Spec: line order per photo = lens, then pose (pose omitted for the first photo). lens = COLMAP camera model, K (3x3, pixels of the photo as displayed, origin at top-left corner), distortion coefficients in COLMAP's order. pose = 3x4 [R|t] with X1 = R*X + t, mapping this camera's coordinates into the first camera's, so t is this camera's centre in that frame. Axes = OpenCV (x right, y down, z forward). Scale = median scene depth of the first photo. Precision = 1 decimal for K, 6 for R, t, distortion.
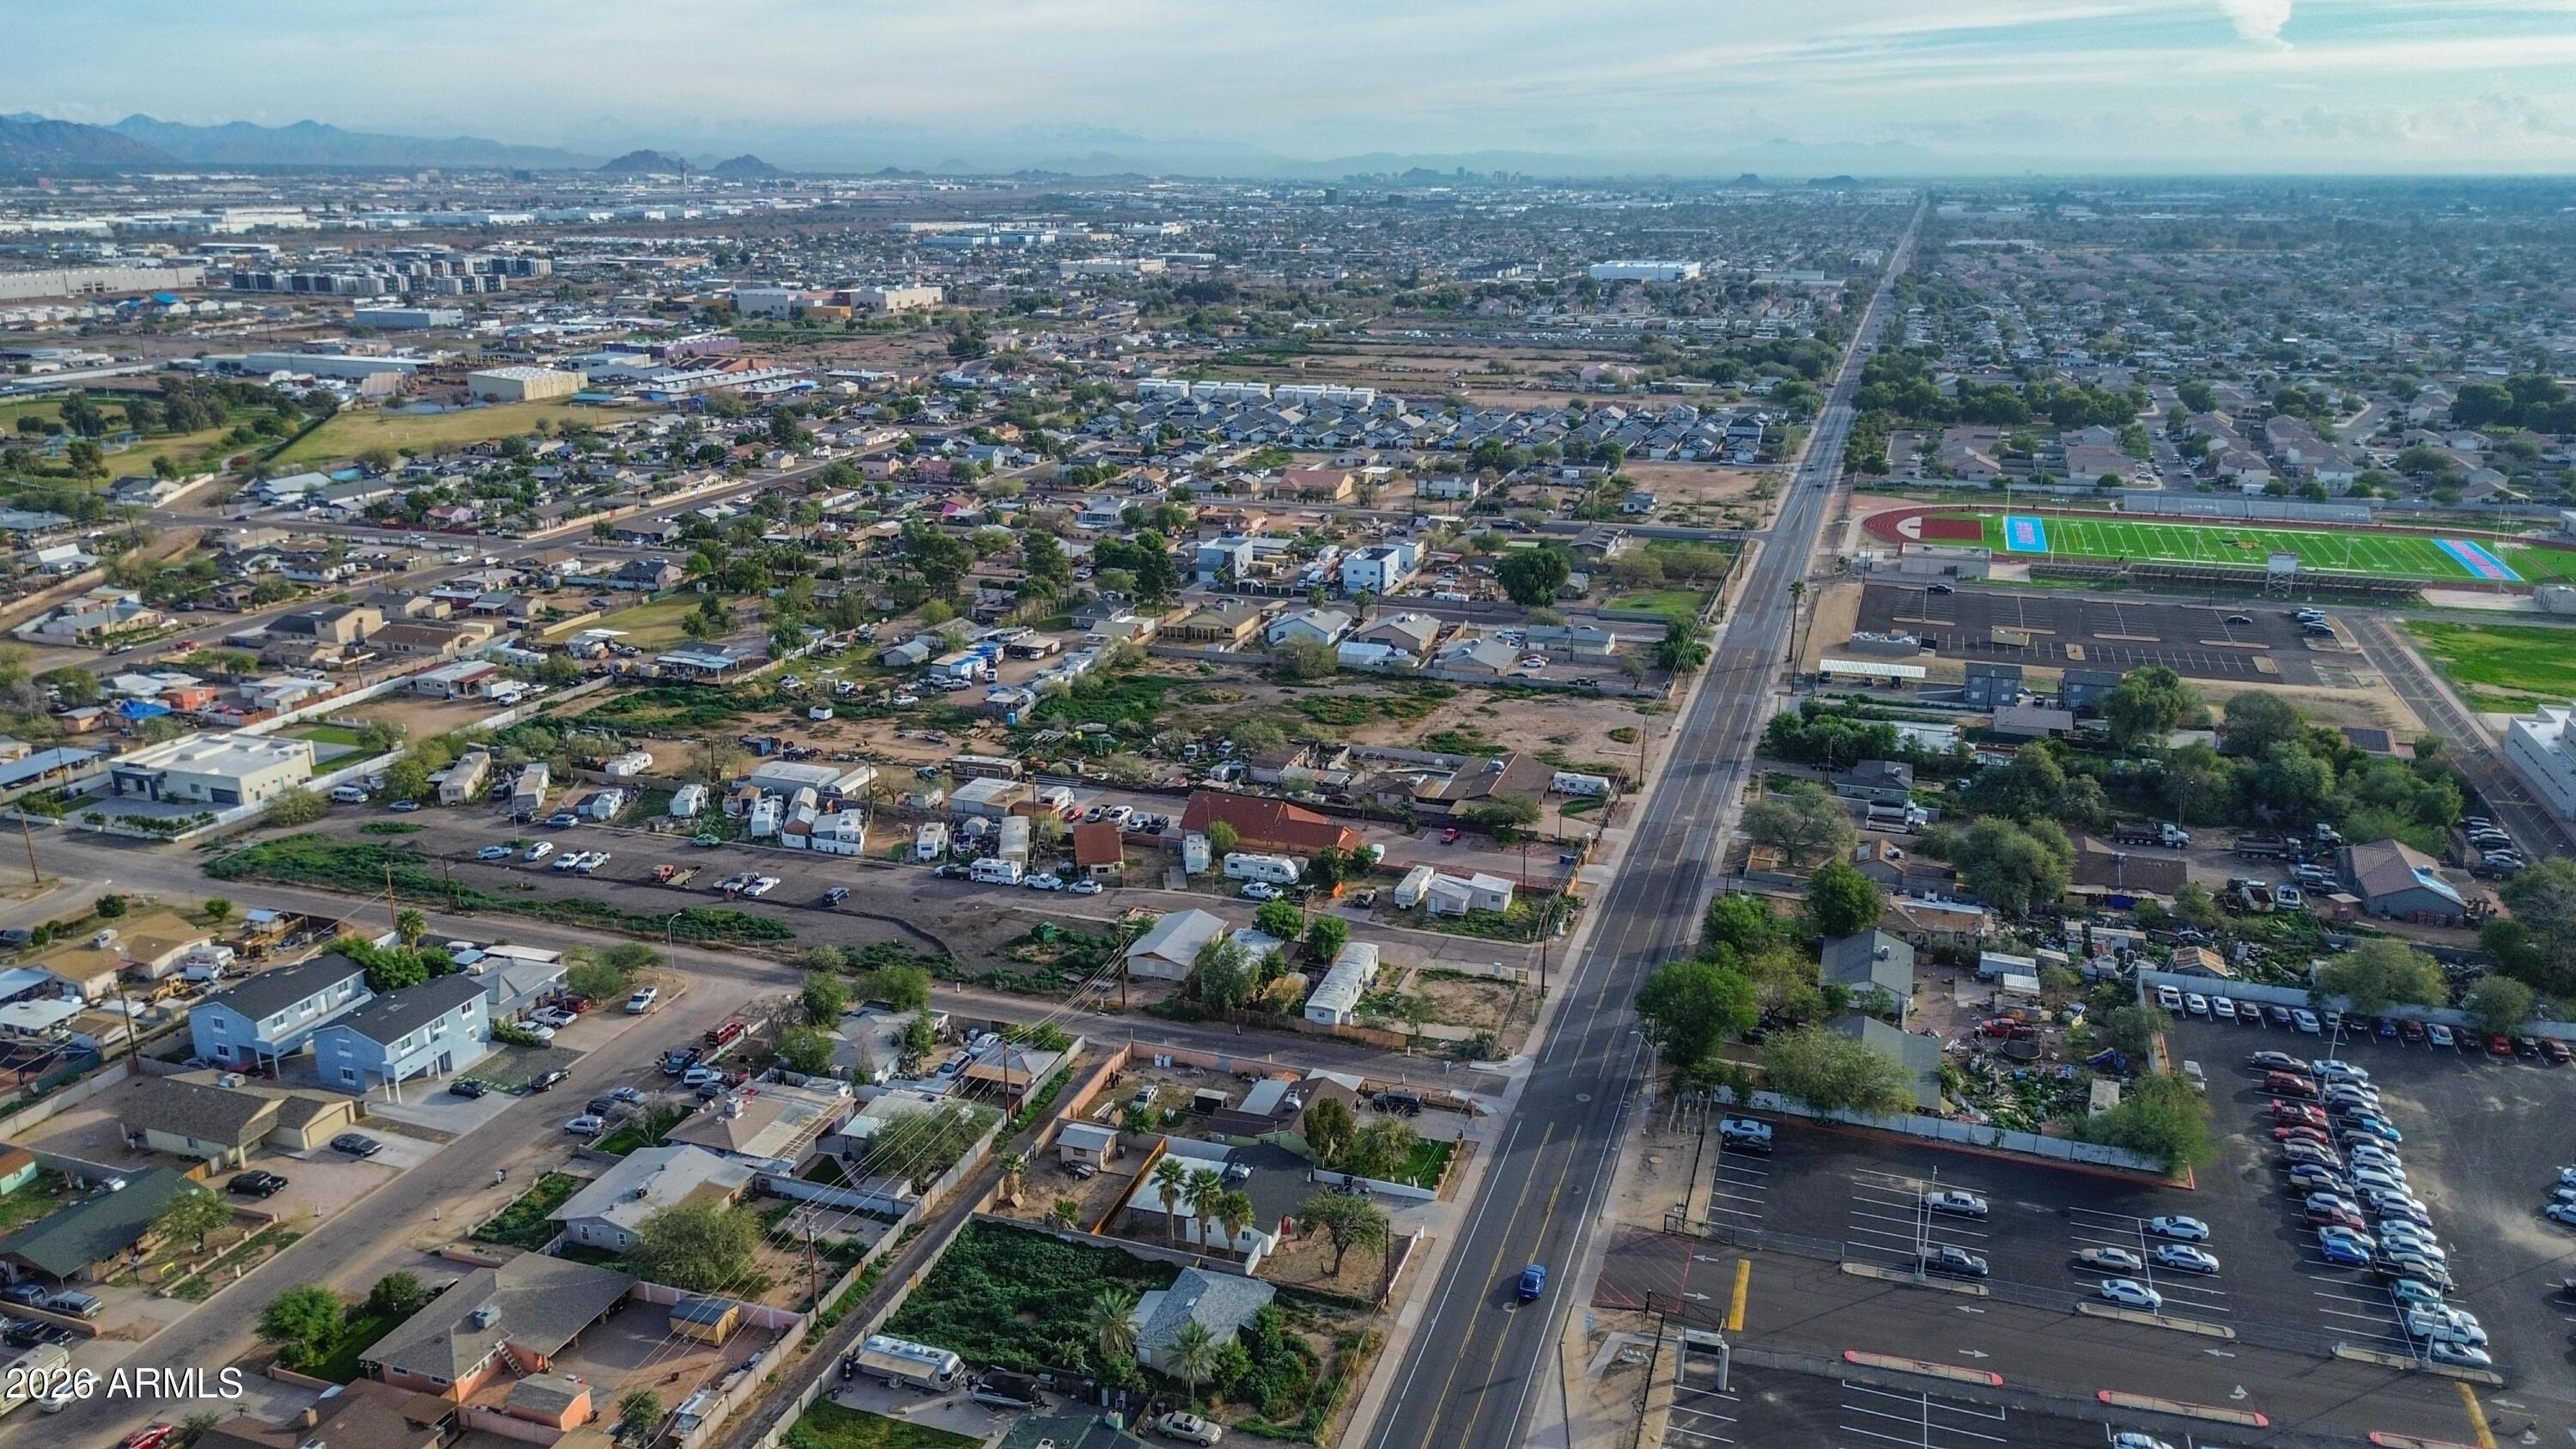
lens RADIAL K [[1815.7, 0, 1290.7], [0, 1815.7, 731.9], [0, 0, 1]] dist [0.082900, -0.083672]
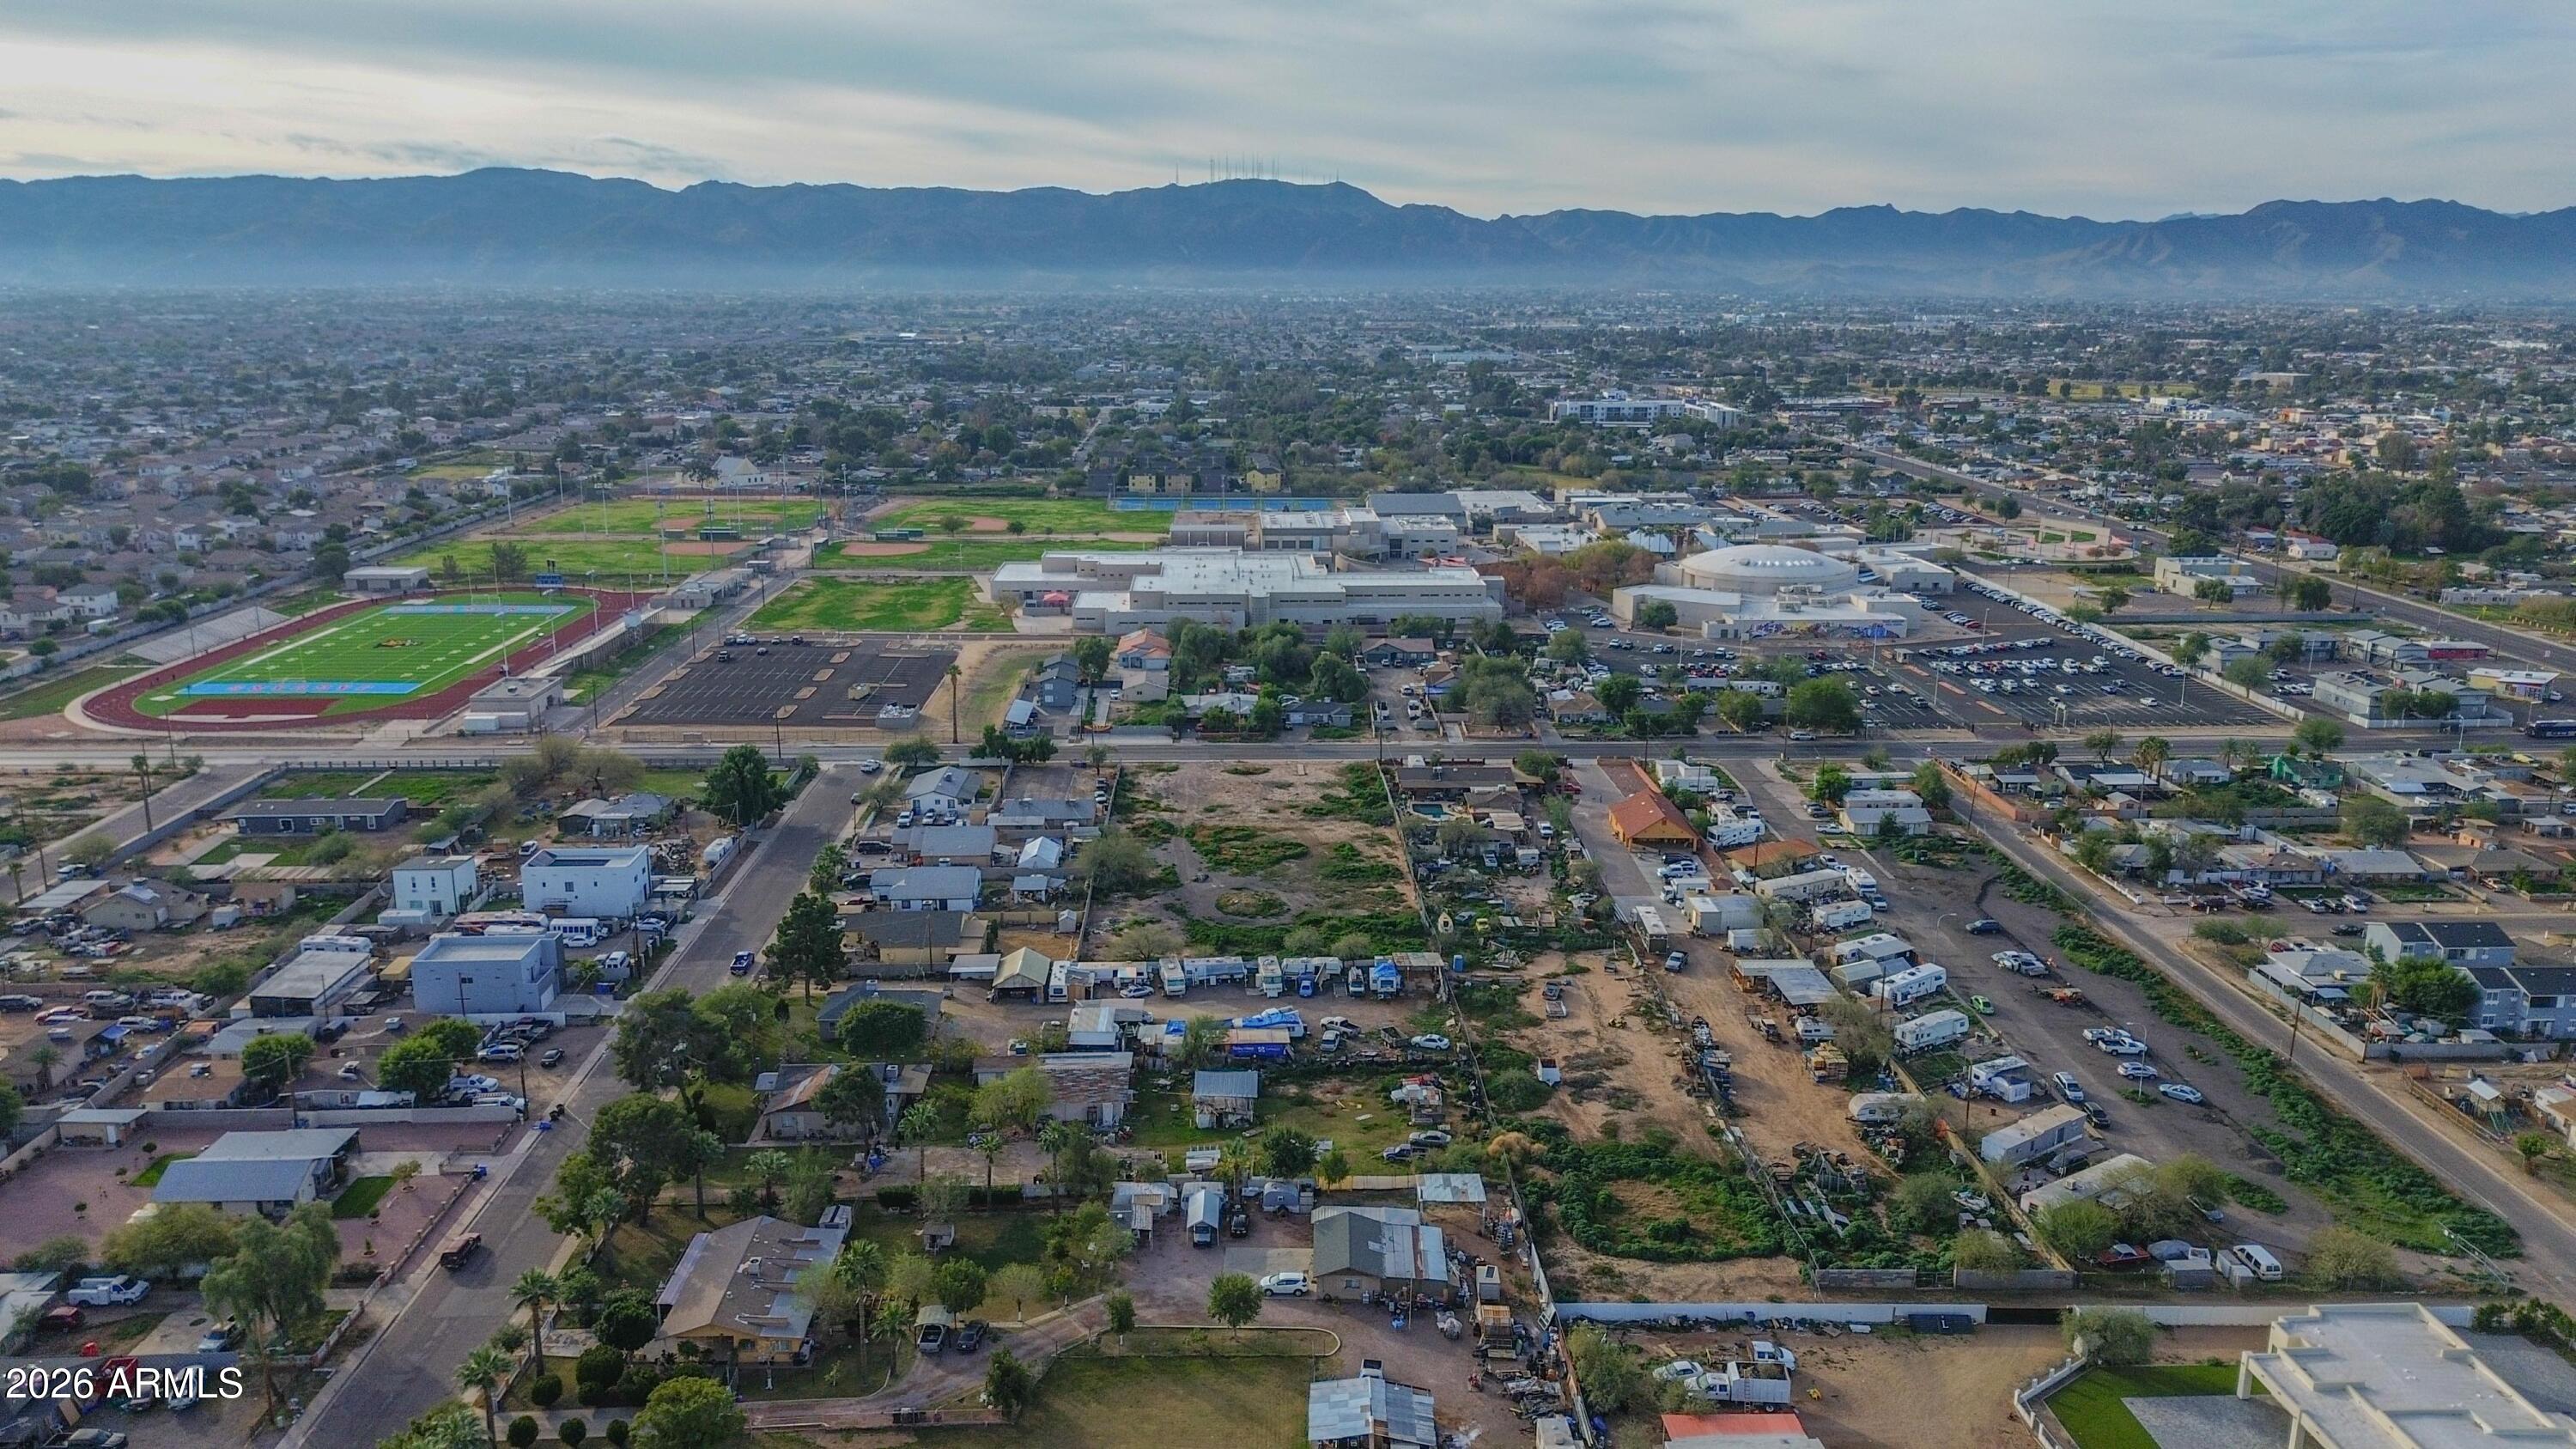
lens RADIAL K [[1815.7, 0, 1290.7], [0, 1815.7, 731.9], [0, 0, 1]] dist [0.082900, -0.083672]
pose [[-0.360606, -0.229487, 0.904046, -0.854613], [0.267481, 0.903105, 0.335941, -0.398801], [-0.893542, 0.362957, -0.264281, 1.295269]]
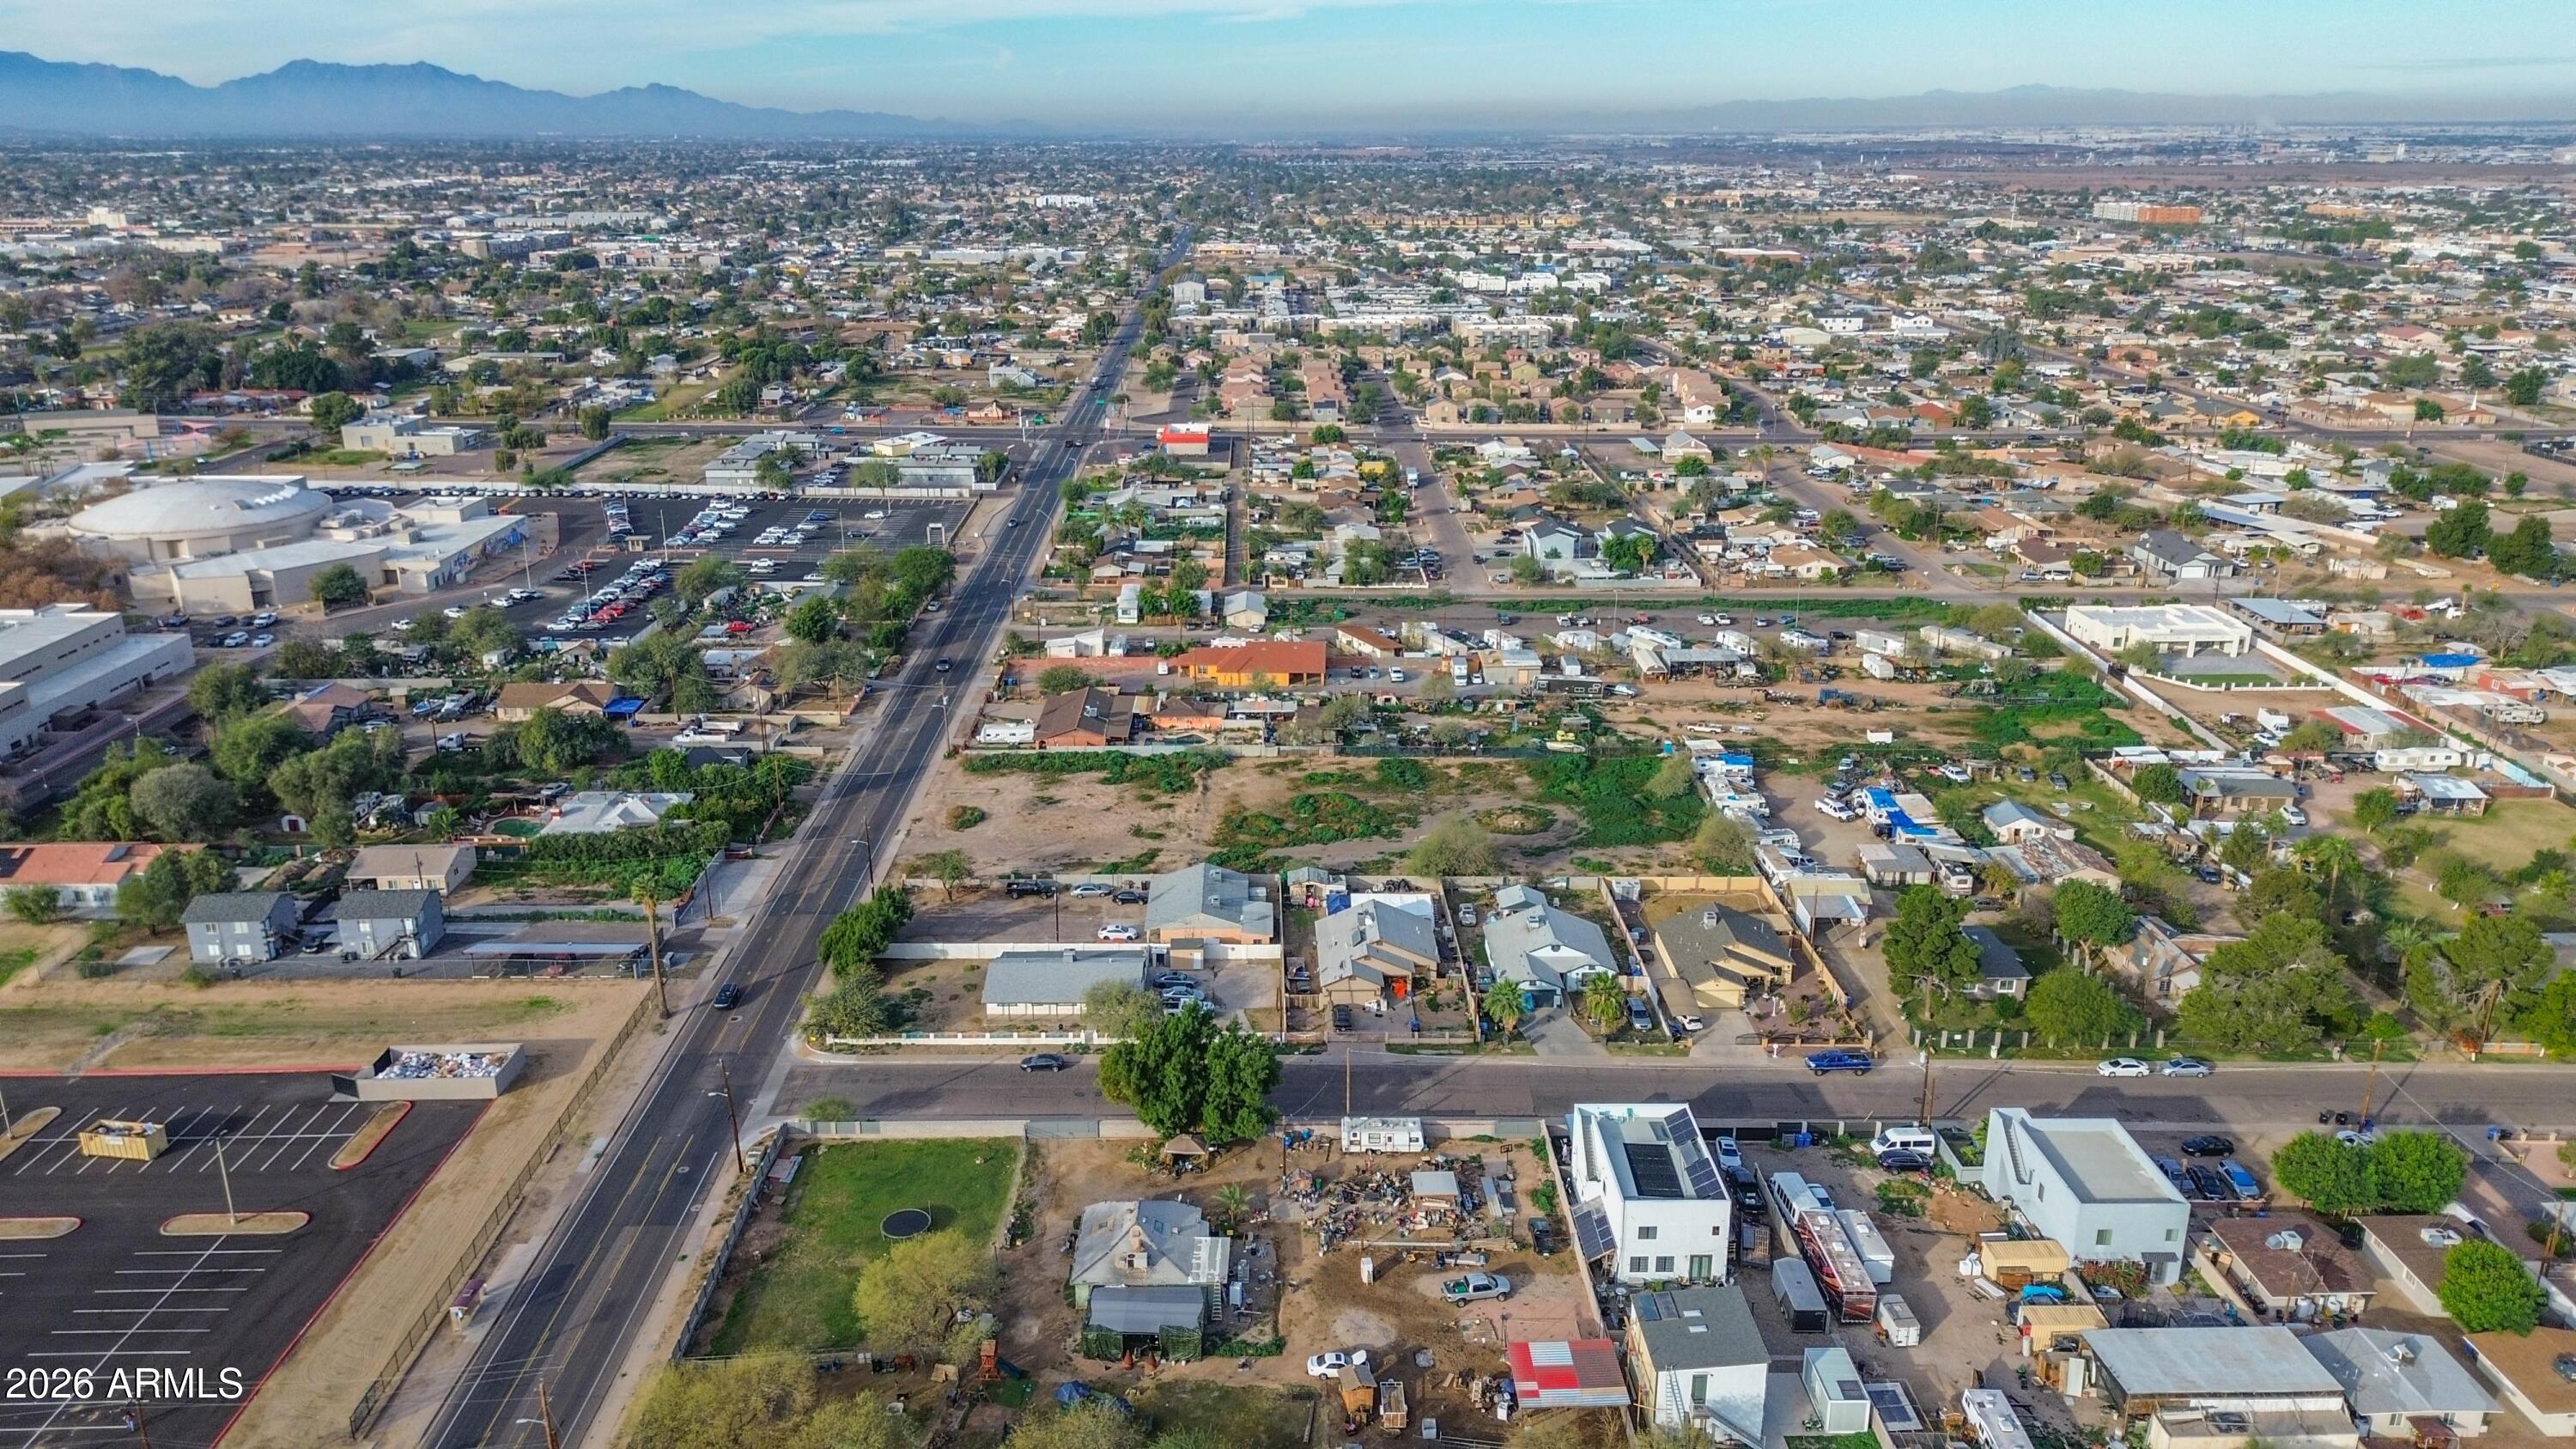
lens RADIAL K [[1815.7, 0, 1290.7], [0, 1815.7, 731.9], [0, 0, 1]] dist [0.082900, -0.083672]
pose [[-0.942411, 0.103319, -0.318098, 0.307381], [-0.100709, 0.819287, 0.564470, -0.510089], [0.318934, 0.563998, -0.761701, 1.678786]]
